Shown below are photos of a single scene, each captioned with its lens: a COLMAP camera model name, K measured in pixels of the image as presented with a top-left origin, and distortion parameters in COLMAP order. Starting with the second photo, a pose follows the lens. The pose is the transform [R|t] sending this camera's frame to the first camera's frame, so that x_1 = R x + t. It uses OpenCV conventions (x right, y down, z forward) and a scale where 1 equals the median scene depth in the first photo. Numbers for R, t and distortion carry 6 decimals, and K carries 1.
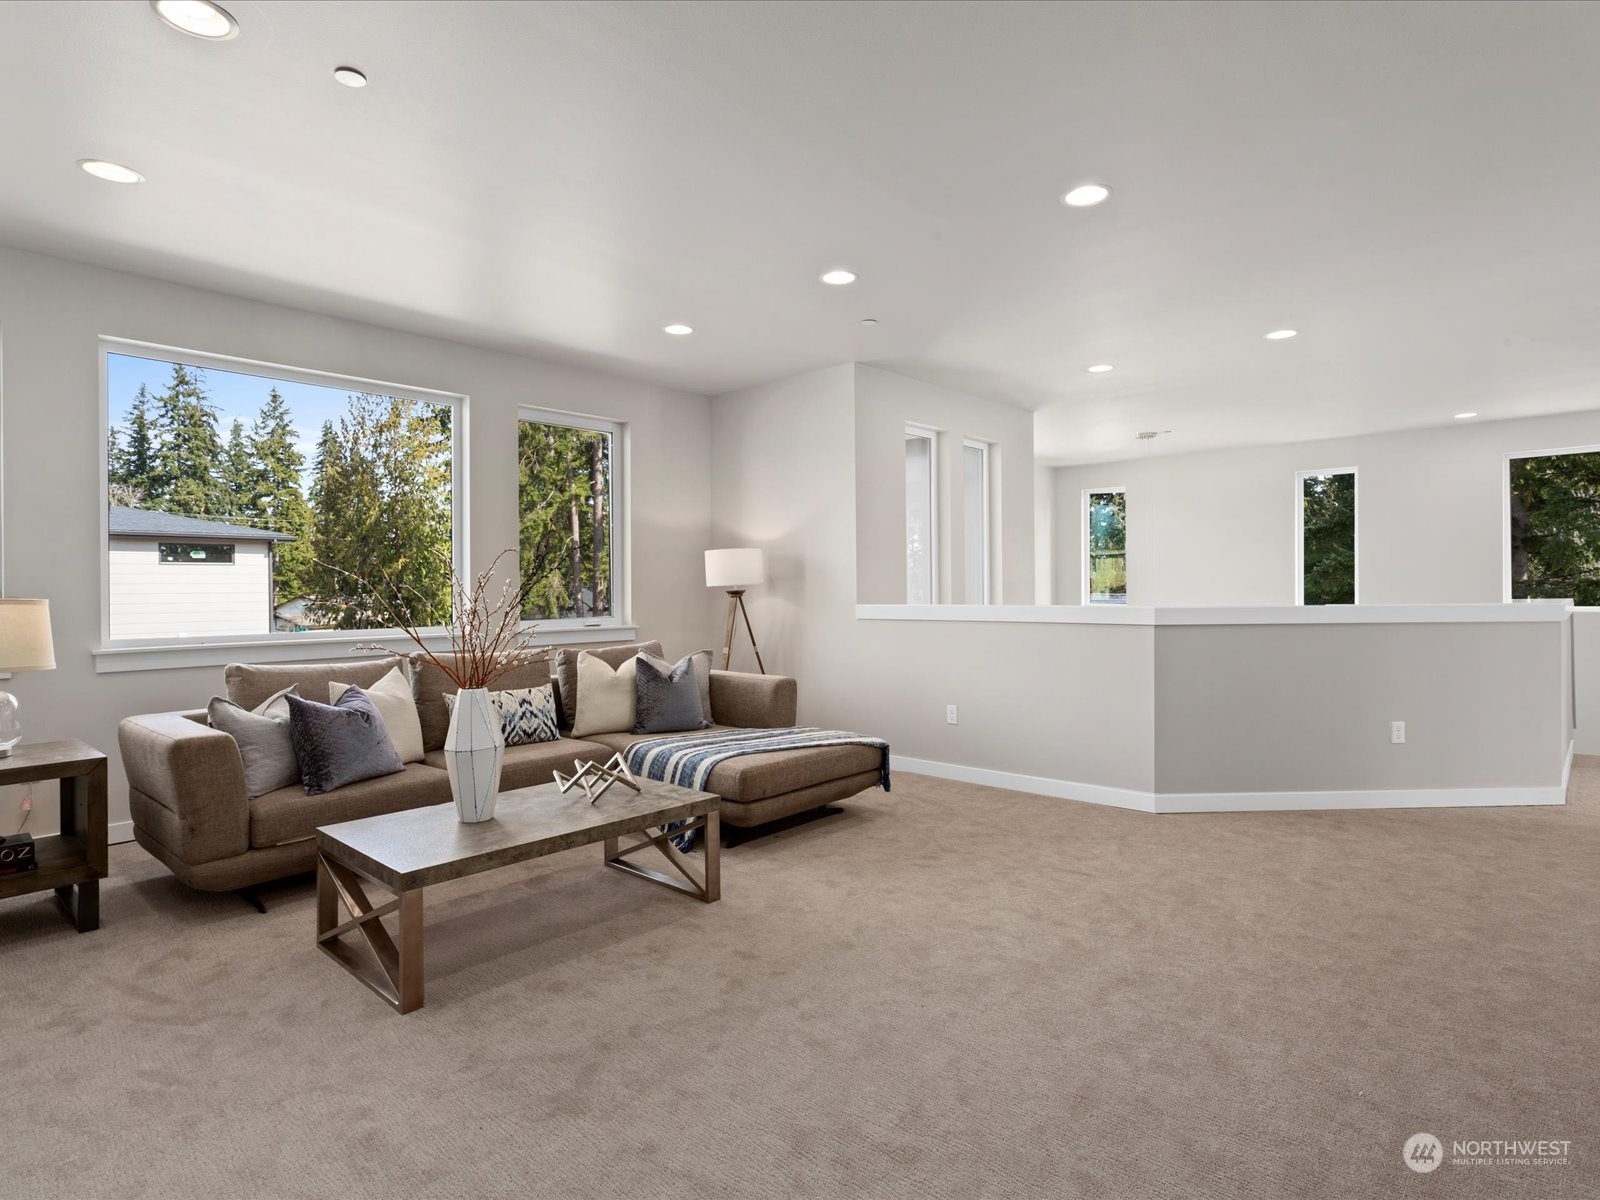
lens RADIAL K [[859.5, 0, 806.1], [0, 859.5, 585.5], [0, 0, 1]] dist [-0.002949, 0.004788]
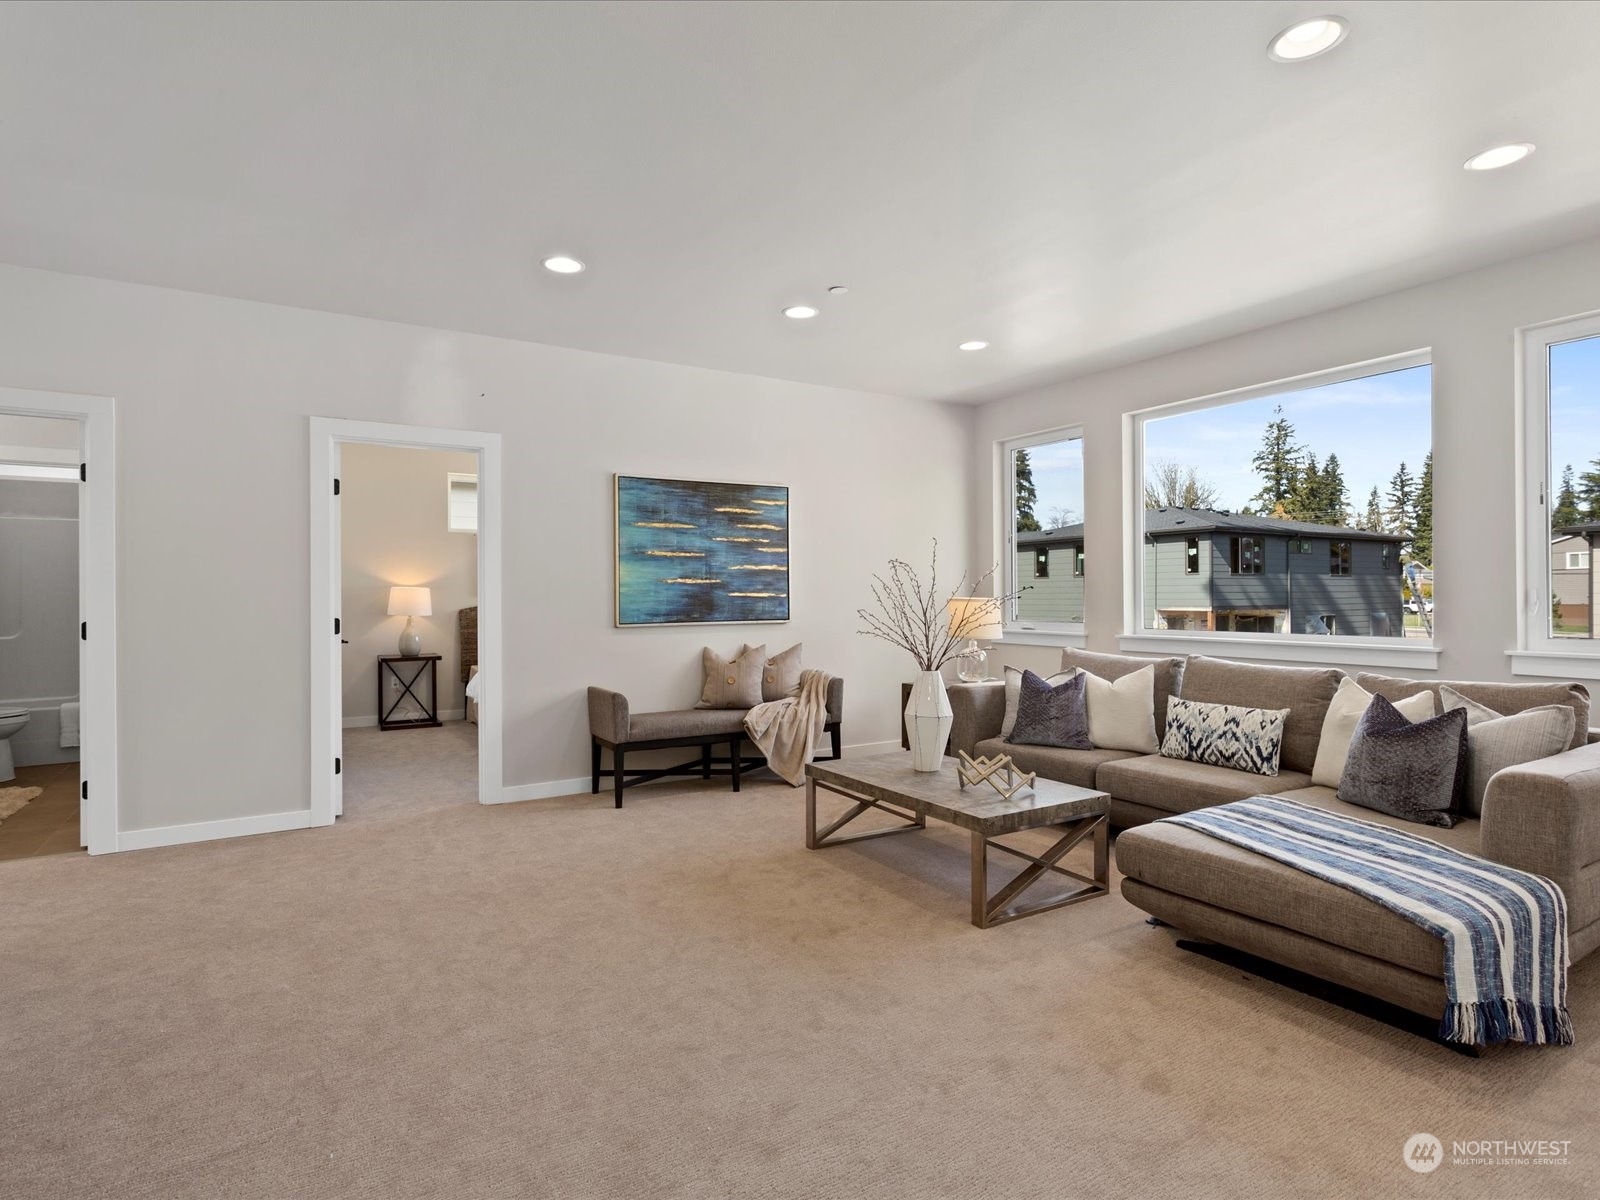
lens RADIAL K [[859.5, 0, 795.1], [0, 859.5, 600.7], [0, 0, 1]] dist [-0.002949, 0.004788]
pose [[-0.268169, 0.016876, -0.963224, 0.657122], [0.006302, 0.999856, 0.015763, -0.005169], [0.963351, -0.001843, -0.268236, 0.820985]]
